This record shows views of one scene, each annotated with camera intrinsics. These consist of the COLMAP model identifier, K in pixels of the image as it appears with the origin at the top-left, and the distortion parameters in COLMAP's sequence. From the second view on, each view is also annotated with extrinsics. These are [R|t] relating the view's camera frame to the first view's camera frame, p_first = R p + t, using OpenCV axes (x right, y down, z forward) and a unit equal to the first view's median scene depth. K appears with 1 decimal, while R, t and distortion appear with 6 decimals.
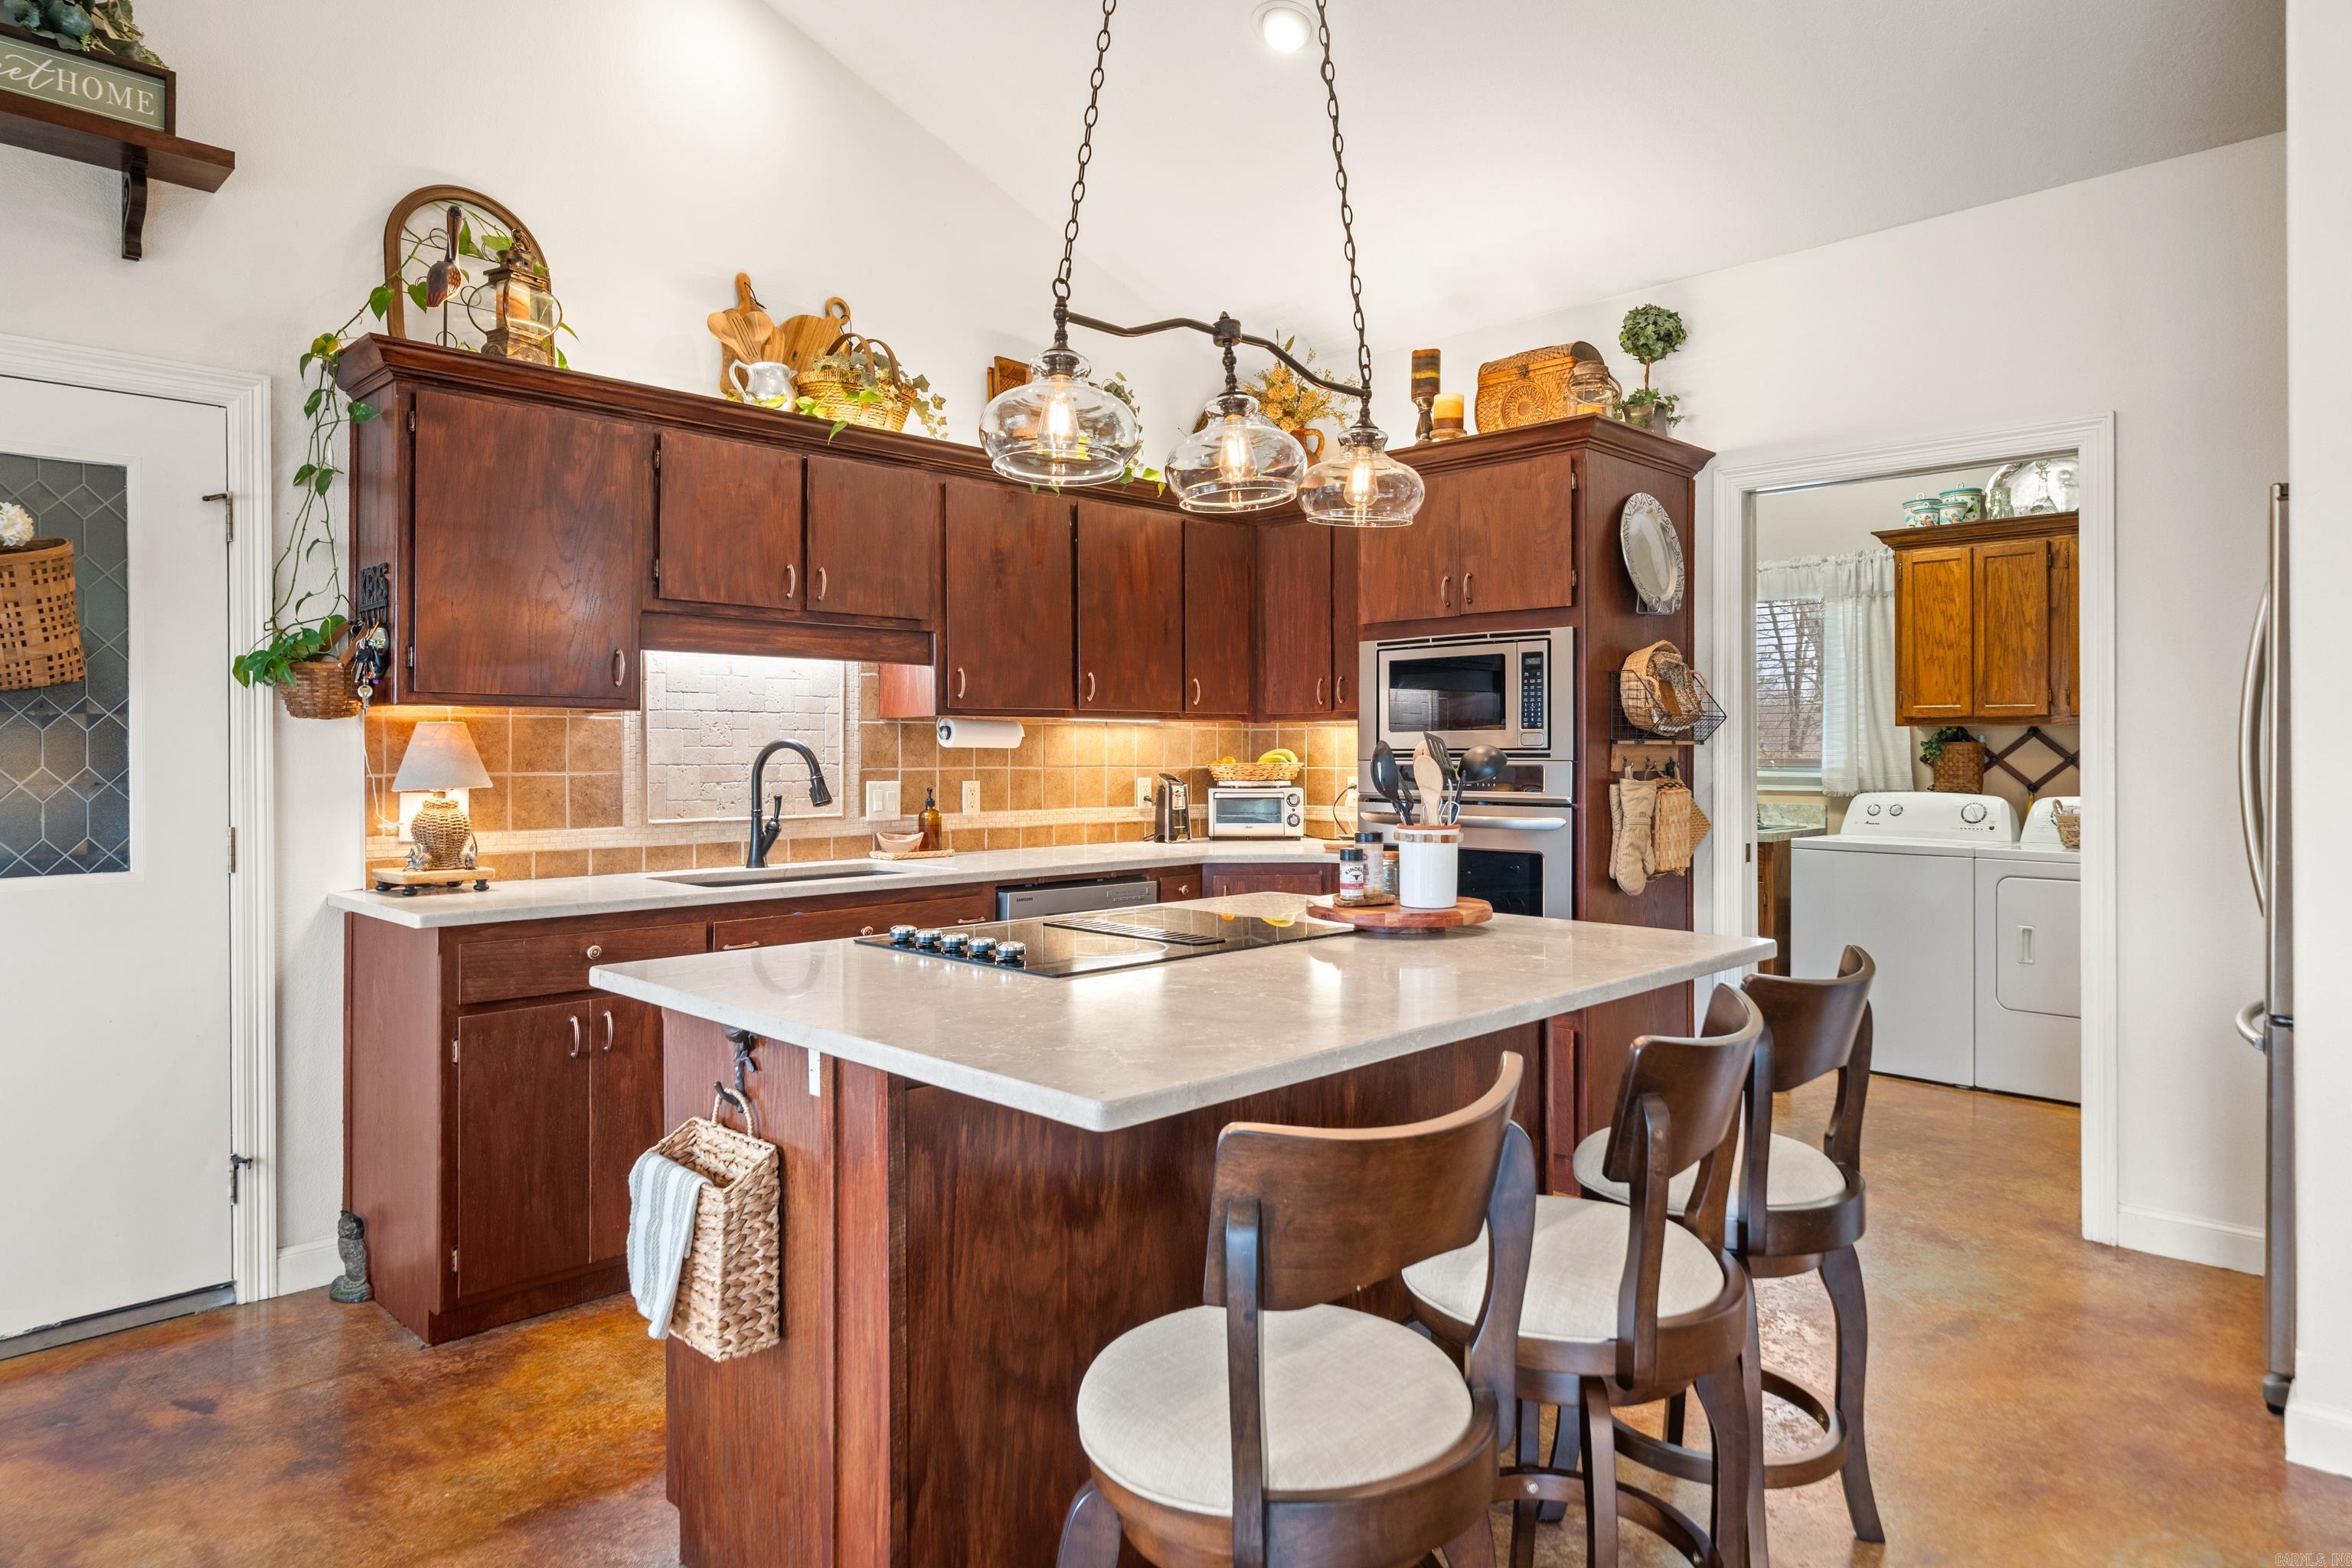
lens RADIAL K [[1427.2, 0, 1159.9], [0, 1427.2, 761.3], [0, 0, 1]] dist [-0.019282, 0.001136]
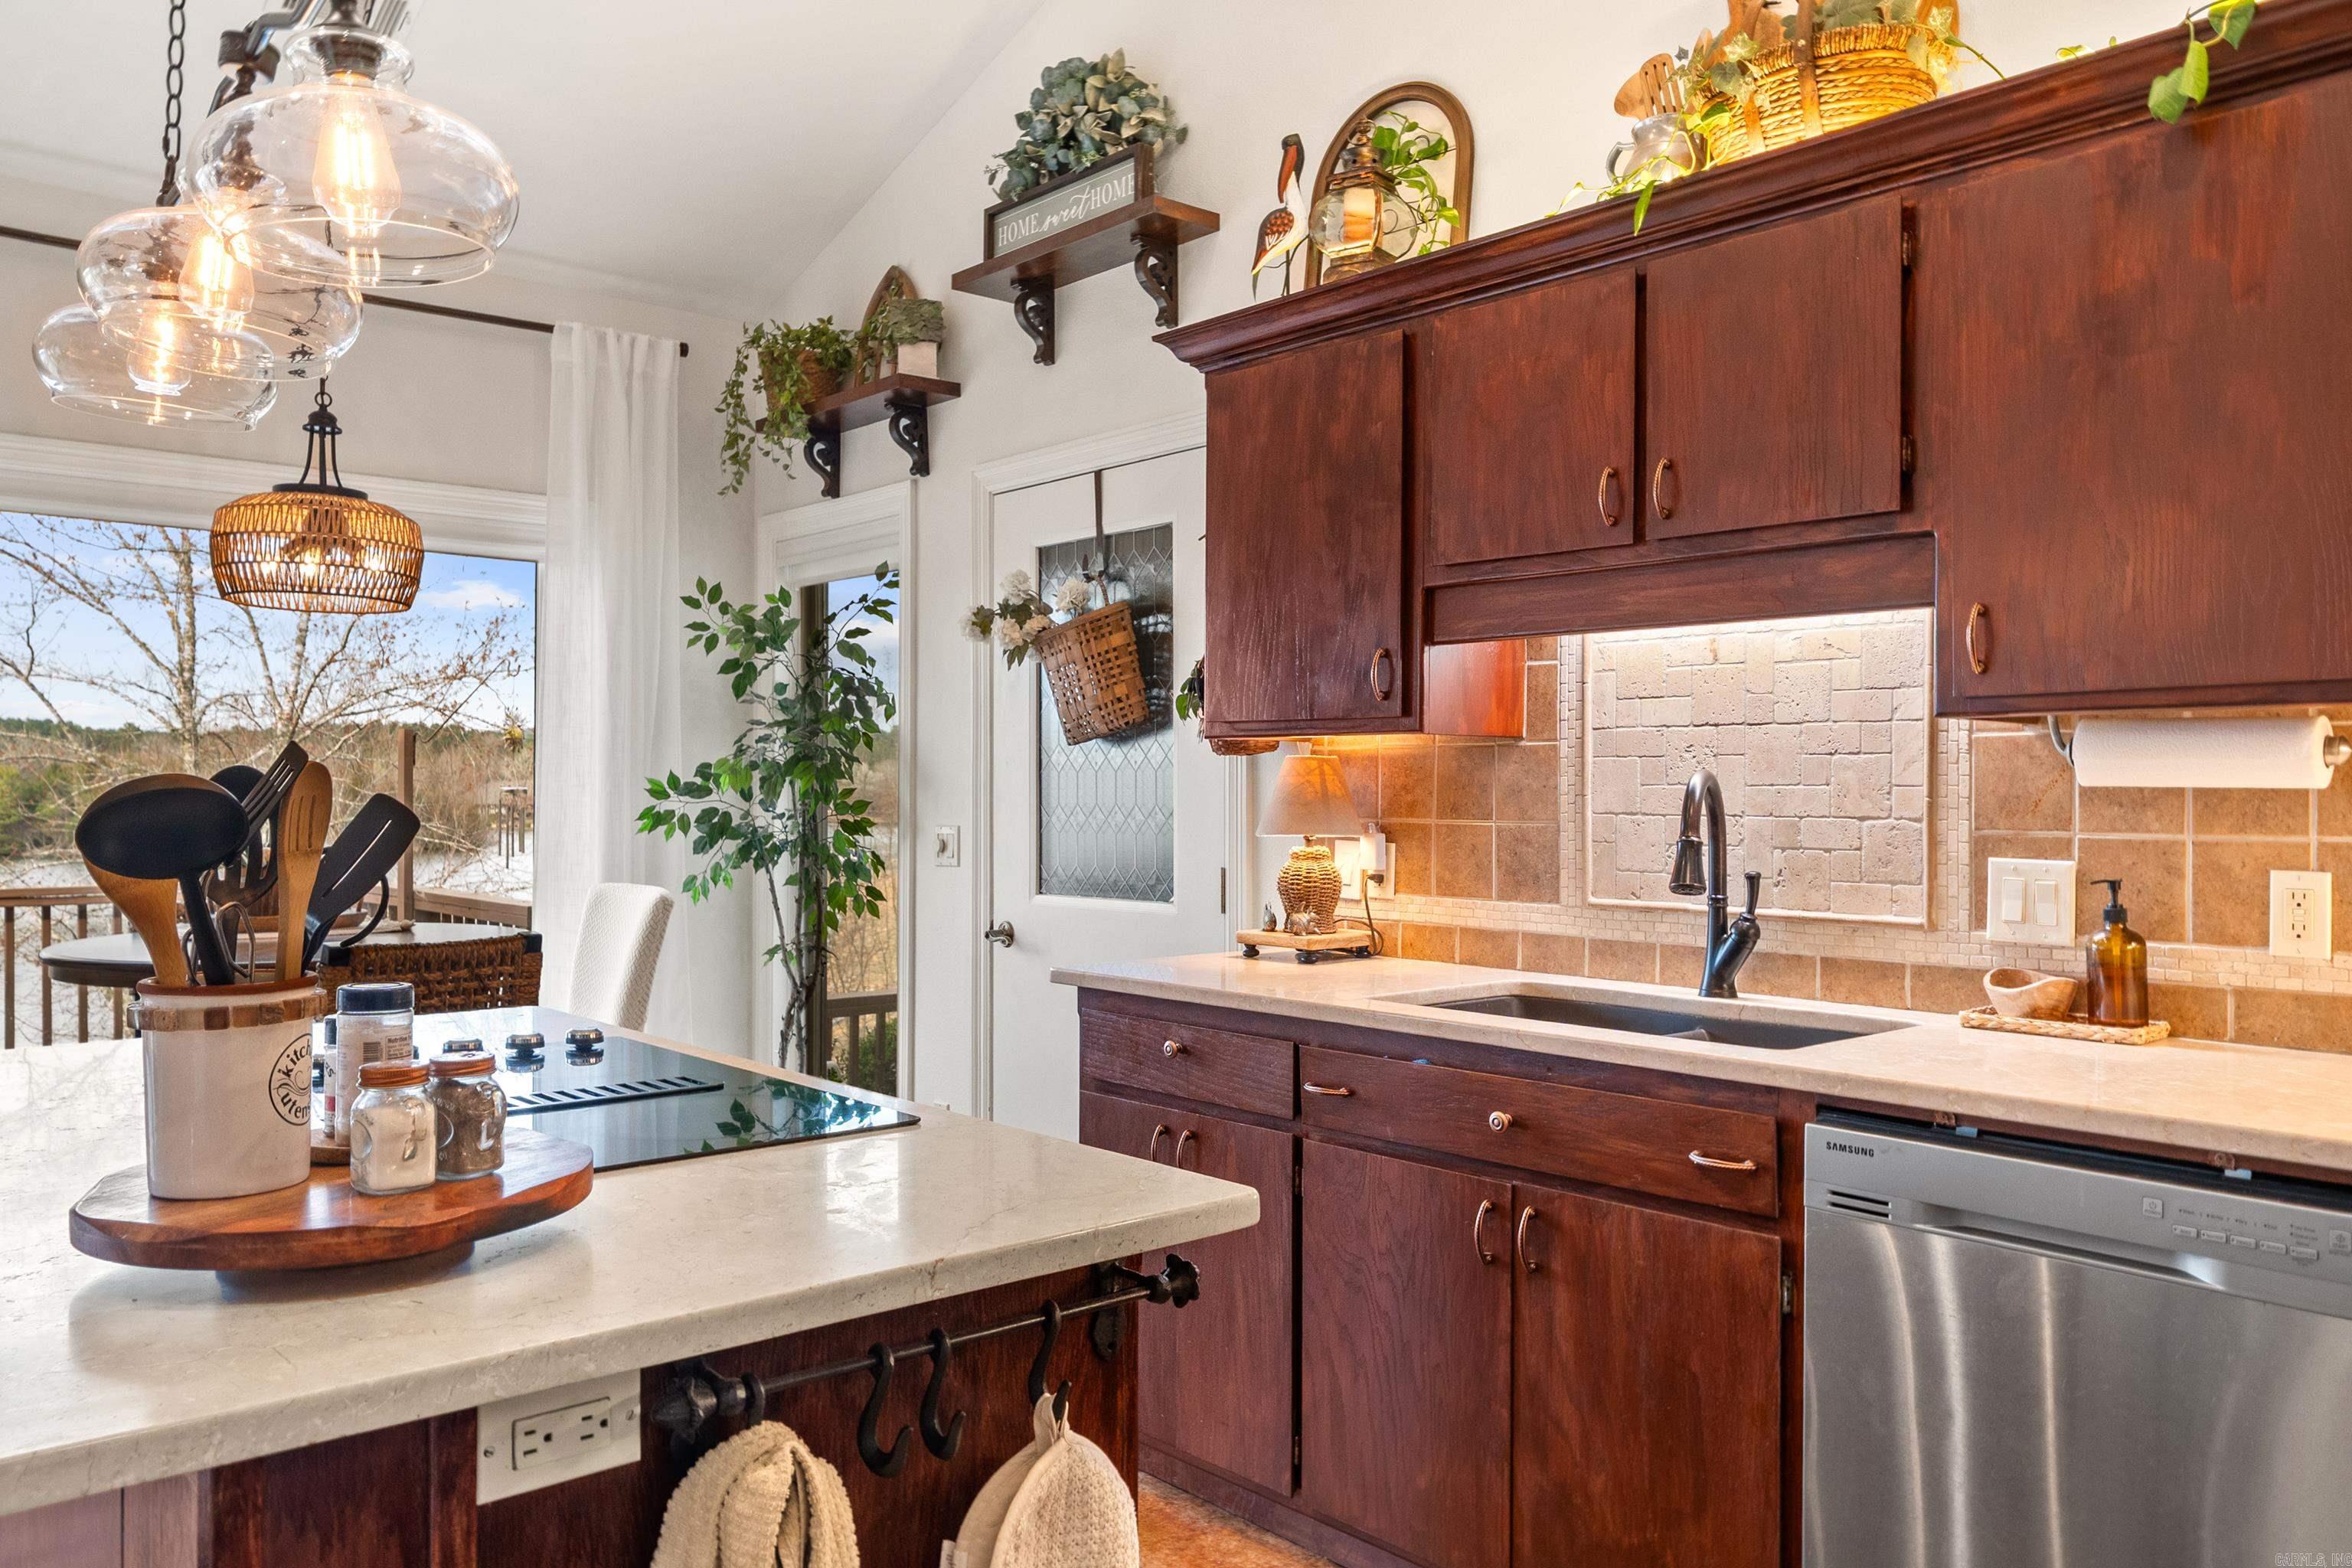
lens RADIAL K [[1648.9, 0, 1171.0], [0, 1648.9, 785.4], [0, 0, 1]] dist [0.003429, -0.006314]
pose [[-0.051831, -0.002249, -0.998653, 0.389481], [-0.010963, 0.999938, -0.001683, -0.006699], [0.998596, 0.010861, -0.051852, 0.808367]]
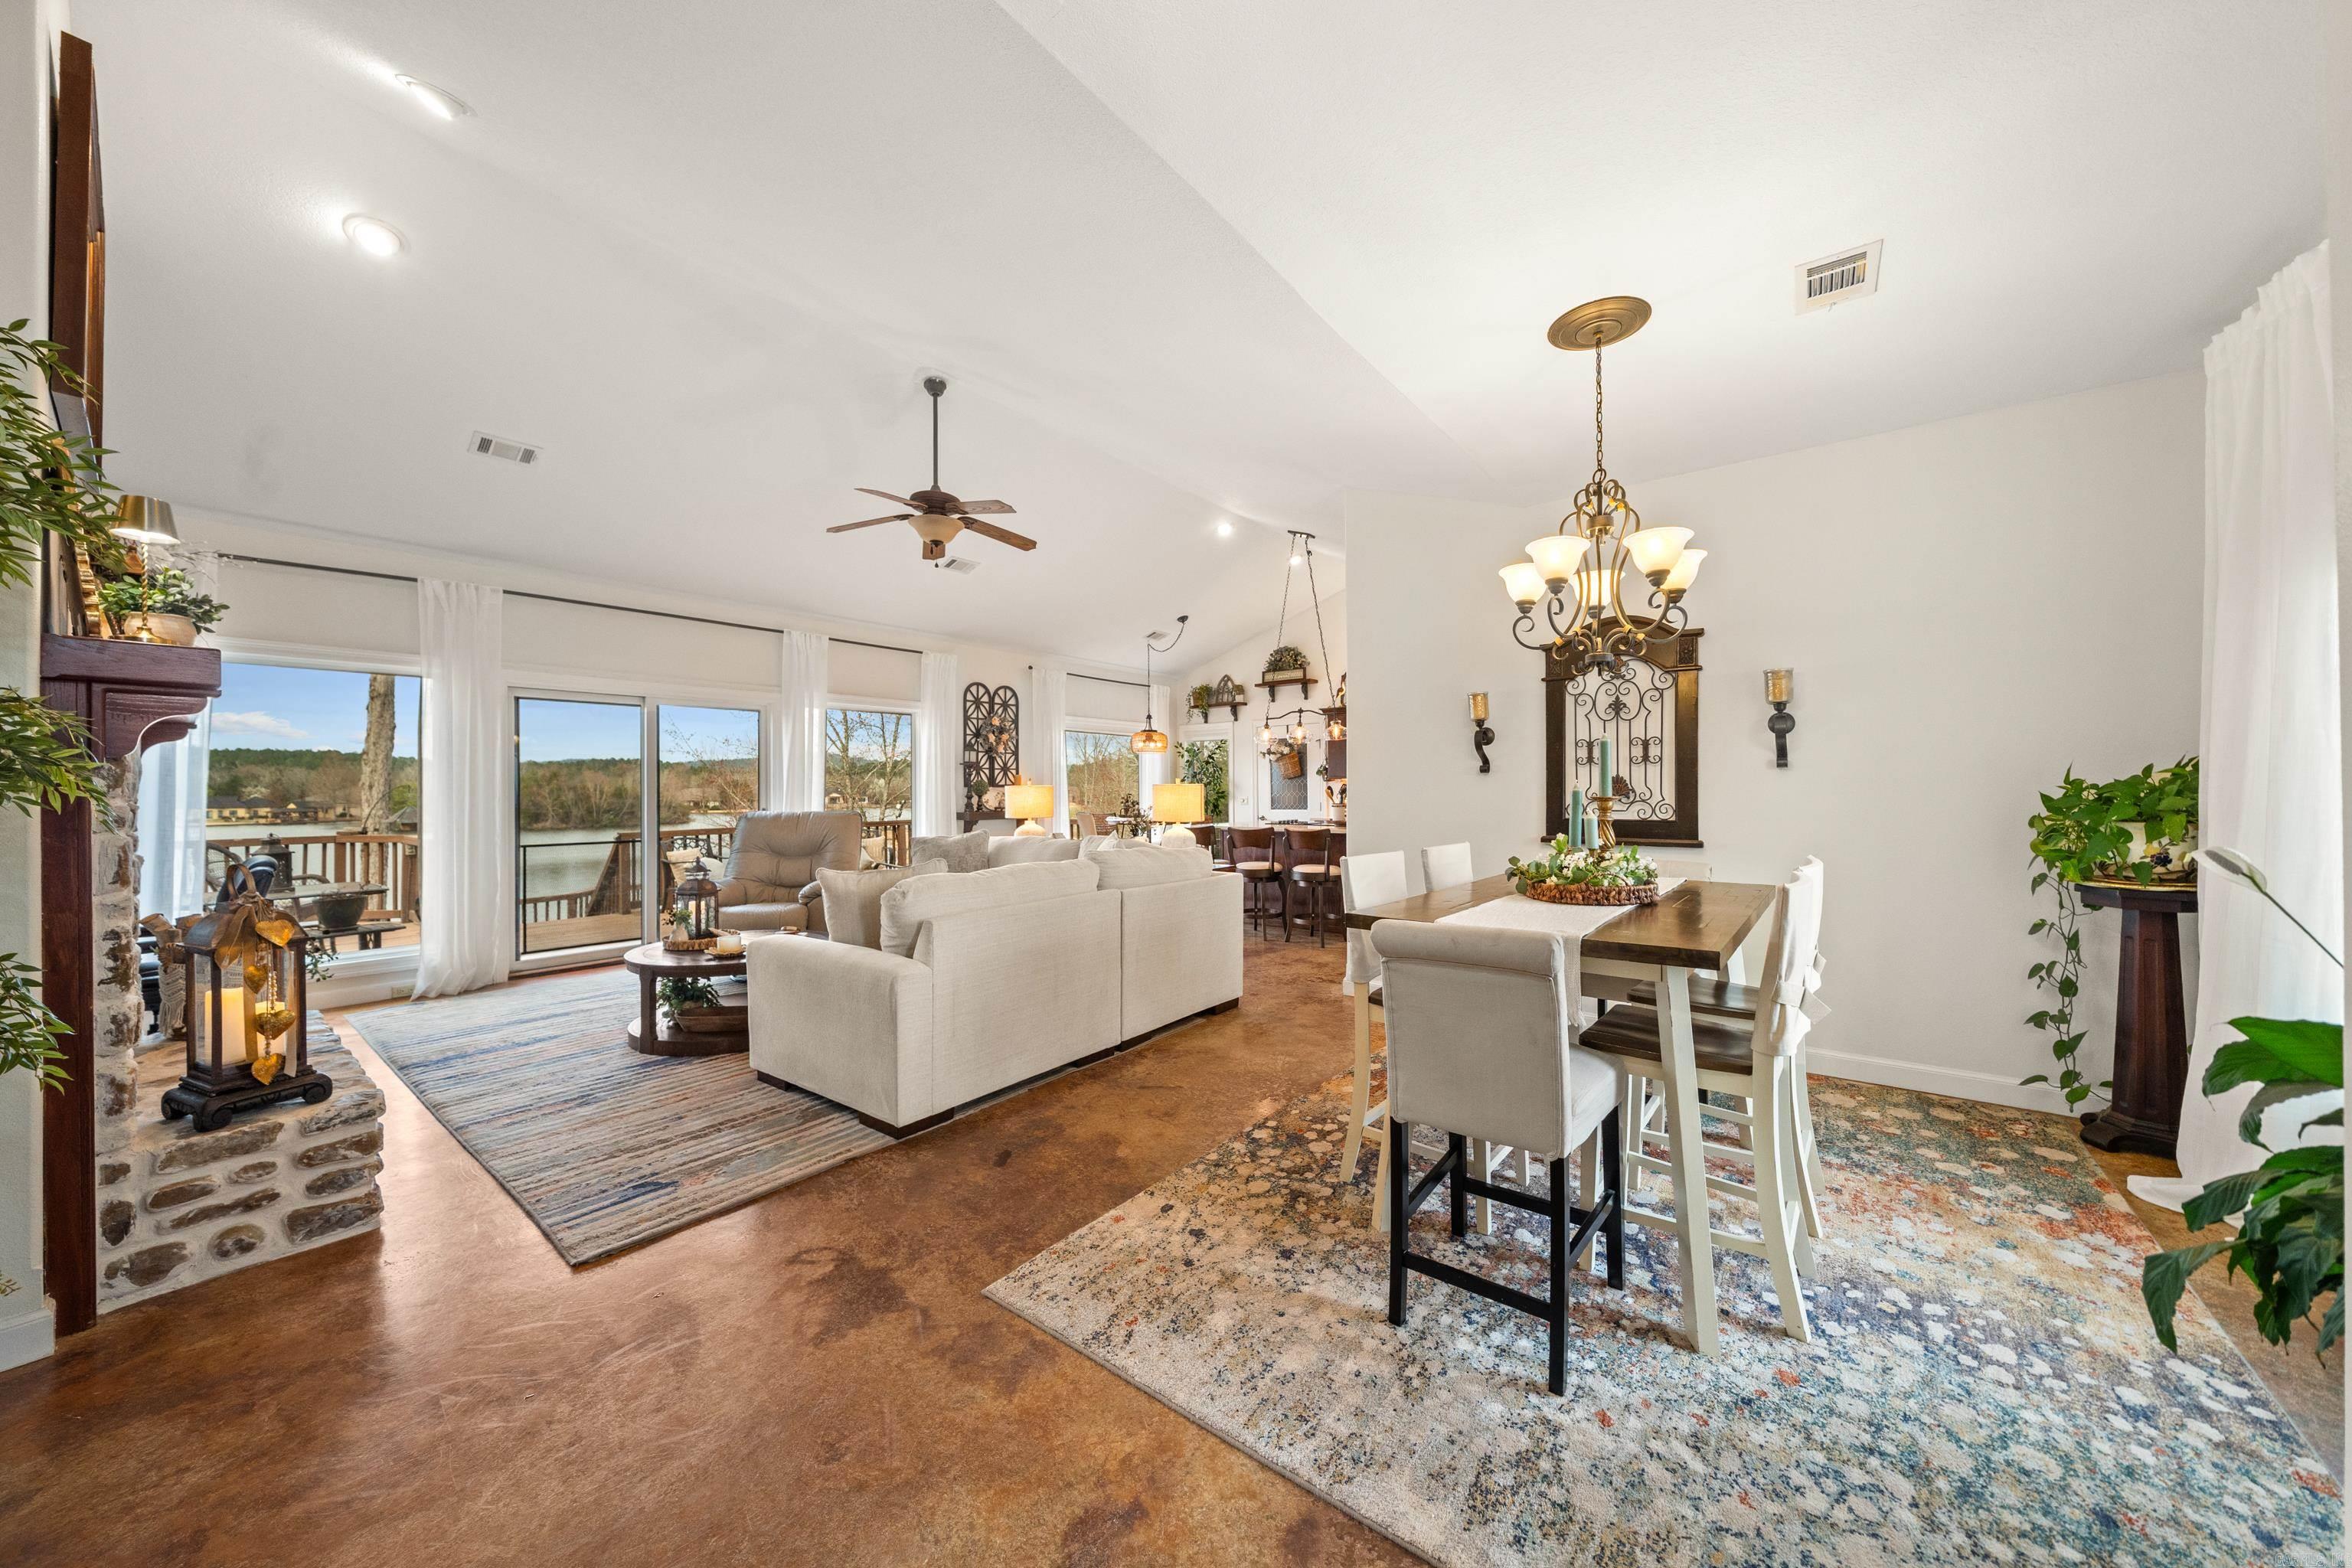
lens RADIAL K [[829.5, 0, 1198.1], [0, 829.5, 786.7], [0, 0, 1]] dist [-0.002896, 0.000116]
pose [[0.151465, -0.003702, -0.988456, 1.882287], [-0.002712, 0.999988, -0.004160, 0.002243], [0.988459, 0.003311, 0.151453, 0.051694]]
